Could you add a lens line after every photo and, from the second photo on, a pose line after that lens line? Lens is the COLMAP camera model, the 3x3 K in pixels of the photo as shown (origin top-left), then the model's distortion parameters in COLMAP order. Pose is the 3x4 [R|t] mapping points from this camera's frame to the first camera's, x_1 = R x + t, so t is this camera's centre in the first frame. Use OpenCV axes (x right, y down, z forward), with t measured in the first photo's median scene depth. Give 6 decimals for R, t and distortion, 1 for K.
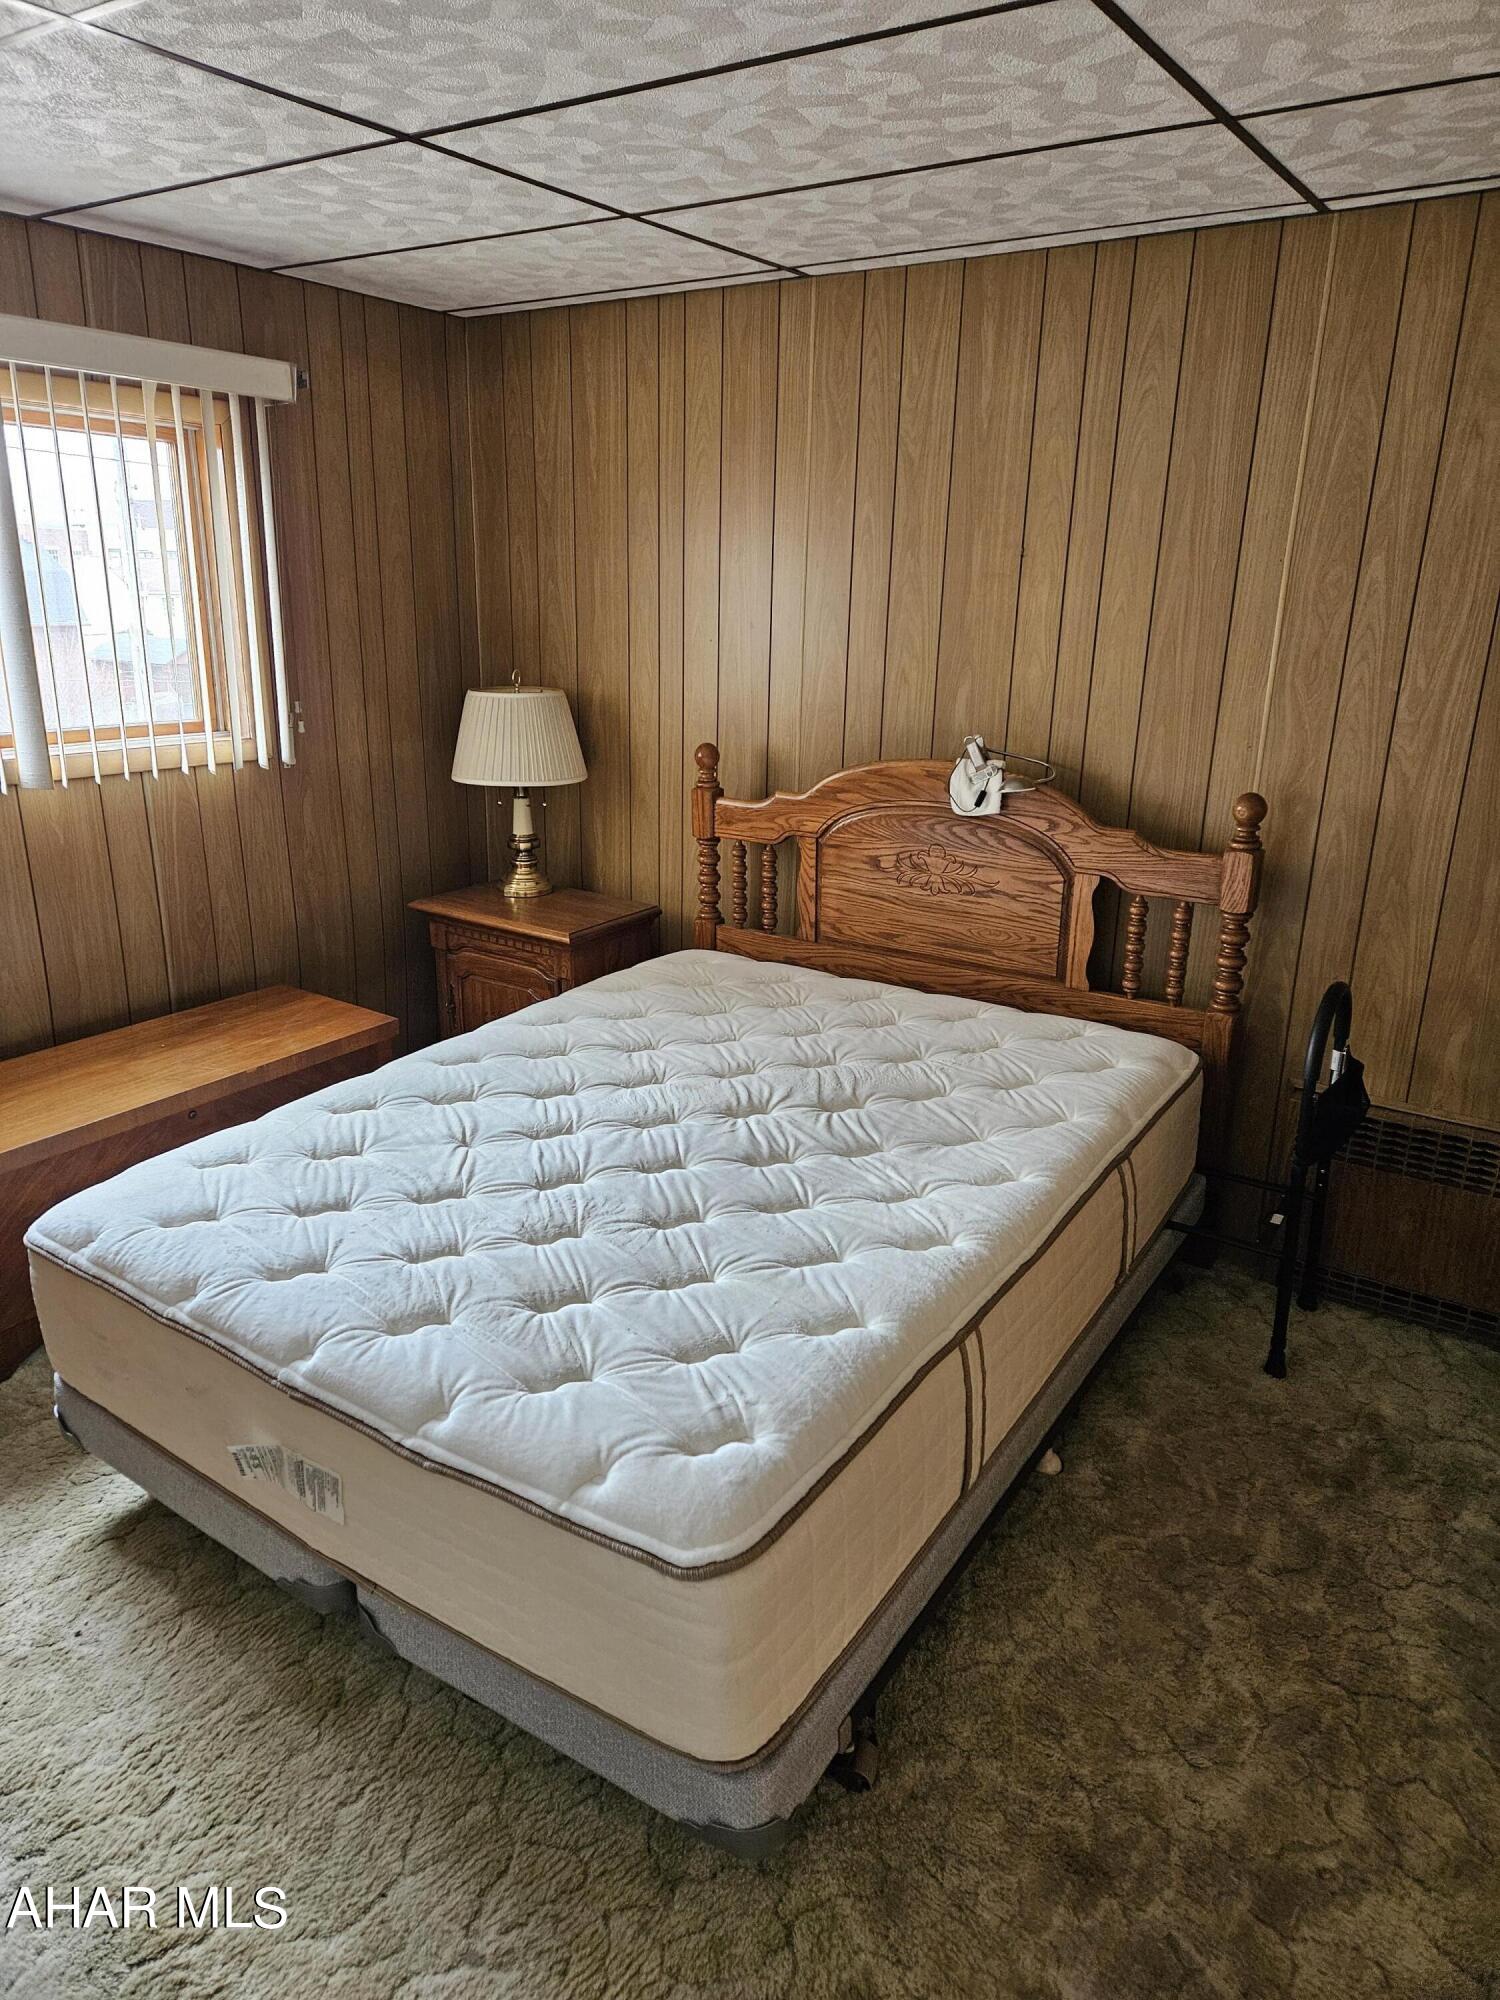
lens RADIAL K [[1337.3, 0, 753.7], [0, 1337.3, 1001.6], [0, 0, 1]] dist [0.043402, -0.012939]
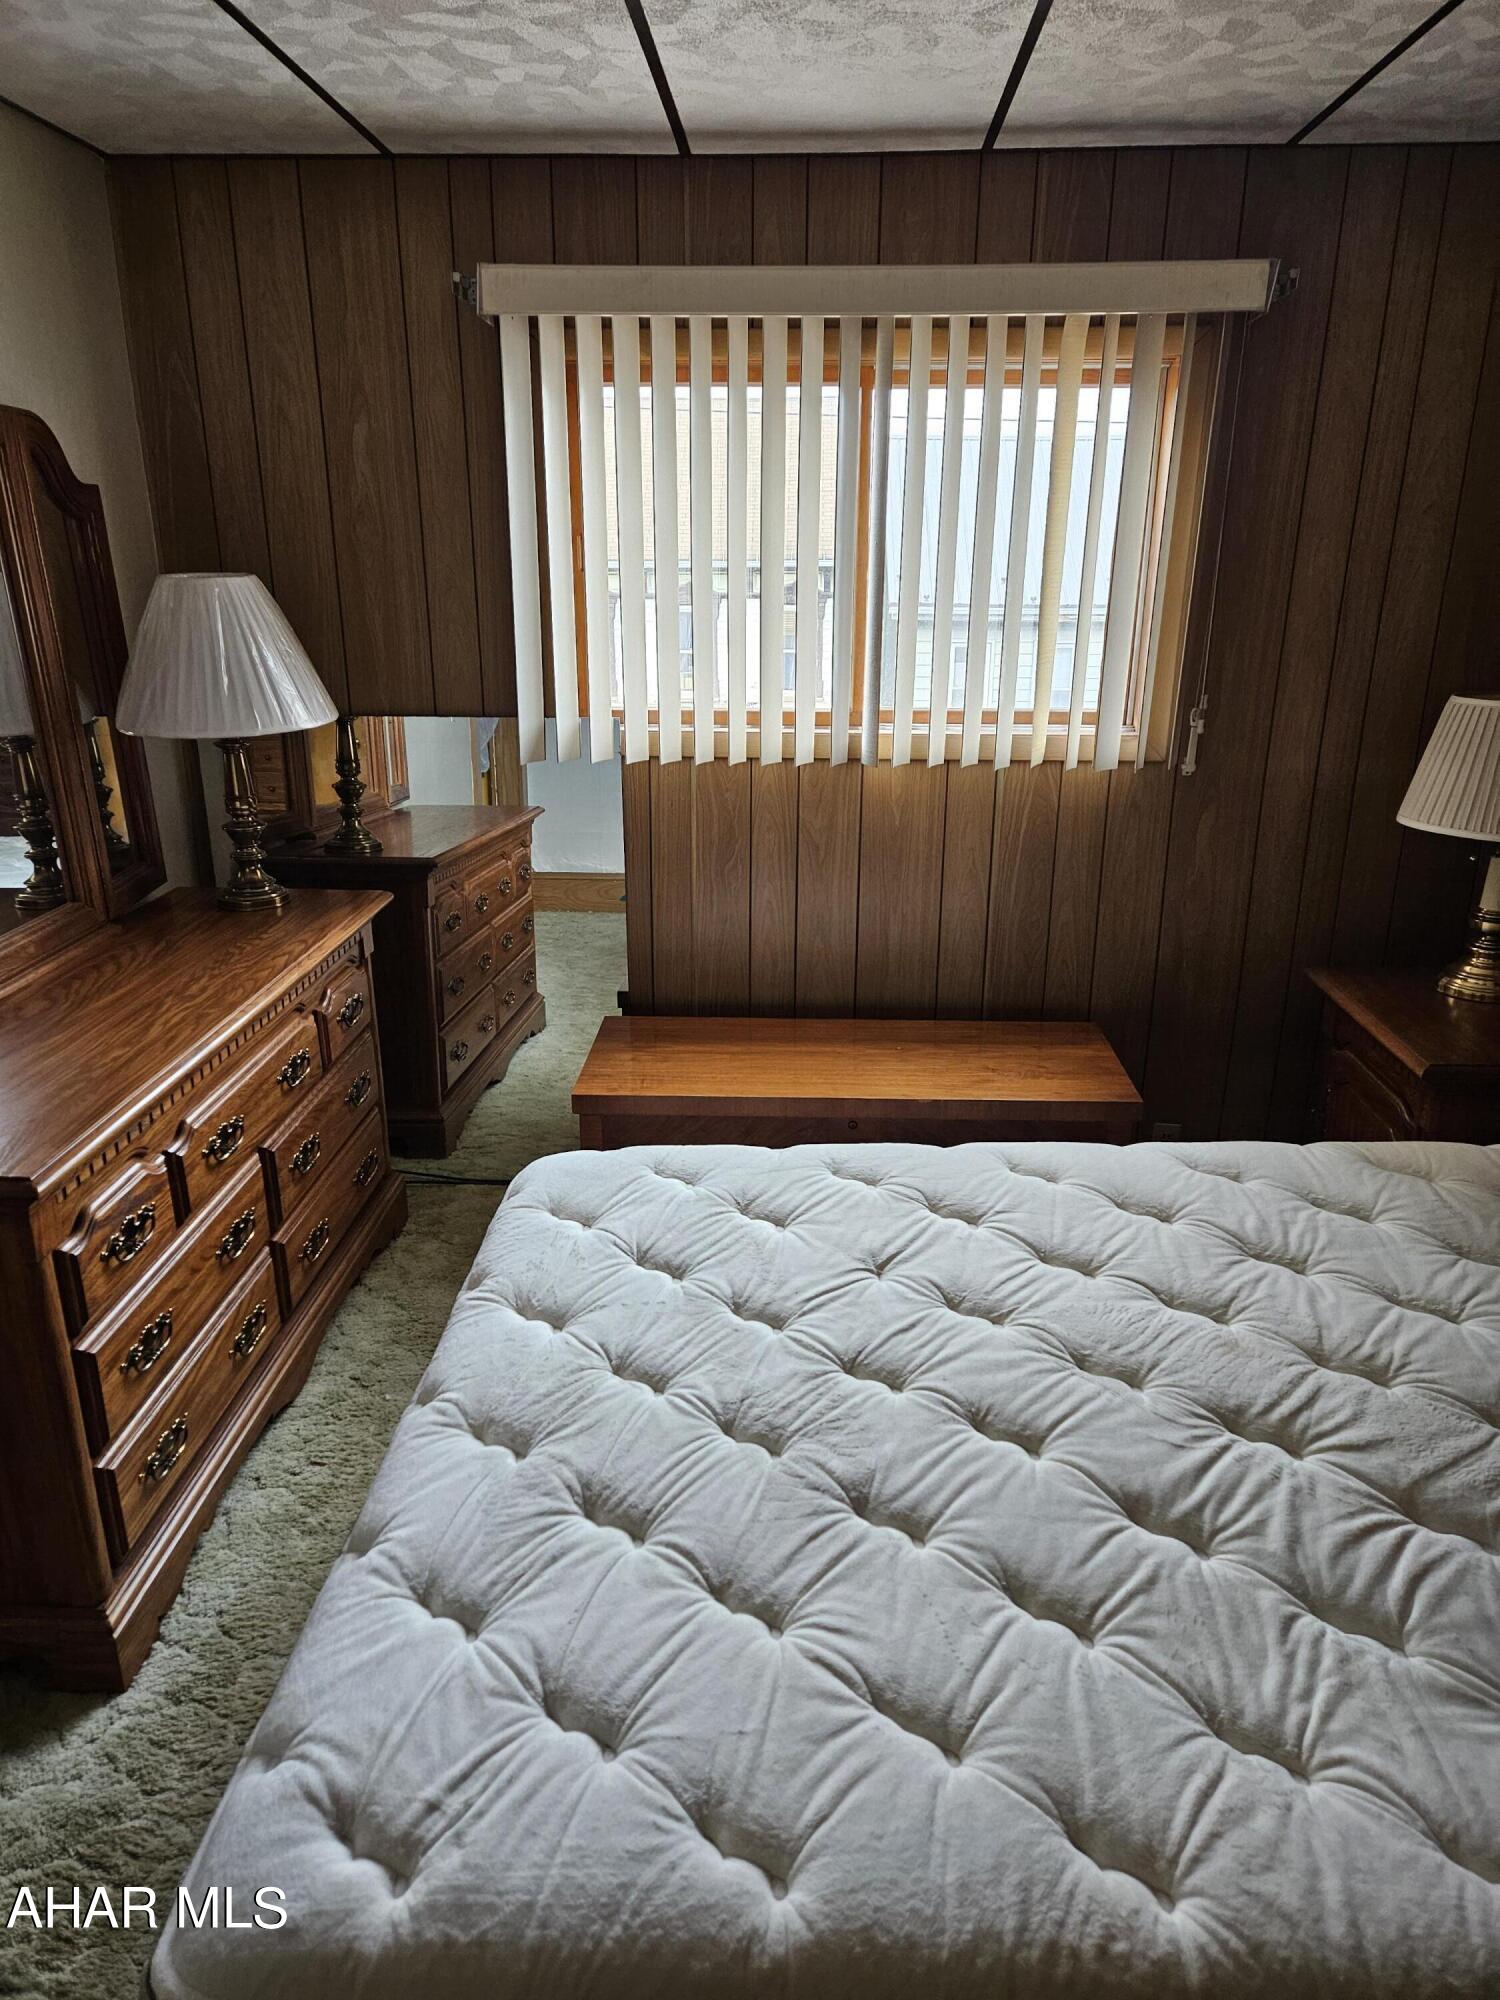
lens RADIAL K [[1337.3, 0, 751.5], [0, 1337.3, 999.7], [0, 0, 1]] dist [0.043402, -0.012939]
pose [[0.511804, 0.251496, -0.821466, 0.274706], [-0.253053, 0.957902, 0.135606, -0.104108], [0.820988, 0.138471, 0.553900, 0.418132]]
